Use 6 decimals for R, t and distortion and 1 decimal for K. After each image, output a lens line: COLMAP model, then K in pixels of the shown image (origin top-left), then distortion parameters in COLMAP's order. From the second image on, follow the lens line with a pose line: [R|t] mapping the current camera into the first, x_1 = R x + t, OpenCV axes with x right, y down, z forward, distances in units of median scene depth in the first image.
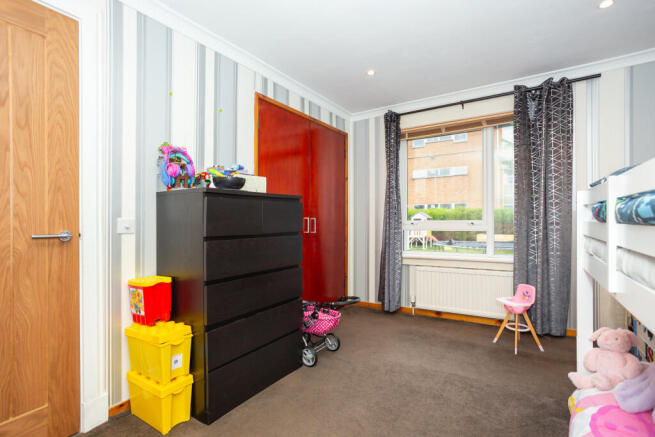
lens RADIAL K [[316.8, 0, 325.3], [0, 316.8, 215.7], [0, 0, 1]] dist [-0.061022, 0.039492]
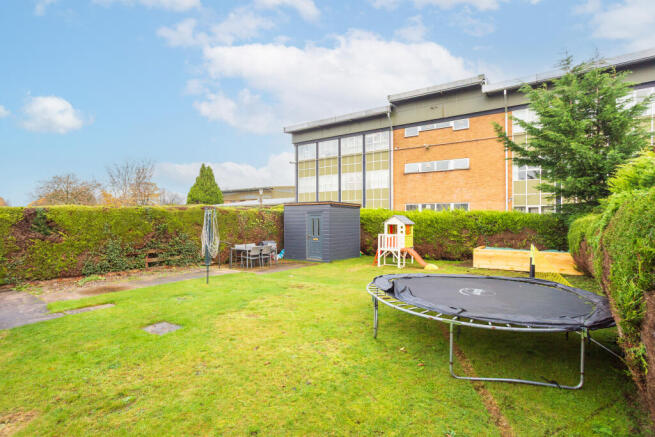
lens RADIAL K [[316.8, 0, 325.3], [0, 316.8, 215.7], [0, 0, 1]] dist [-0.061022, 0.039492]
pose [[0.999653, 0.004795, -0.025907, 0.090556], [-0.004691, 0.999981, 0.004070, -0.007543], [0.025926, -0.003947, 0.999656, 0.155281]]
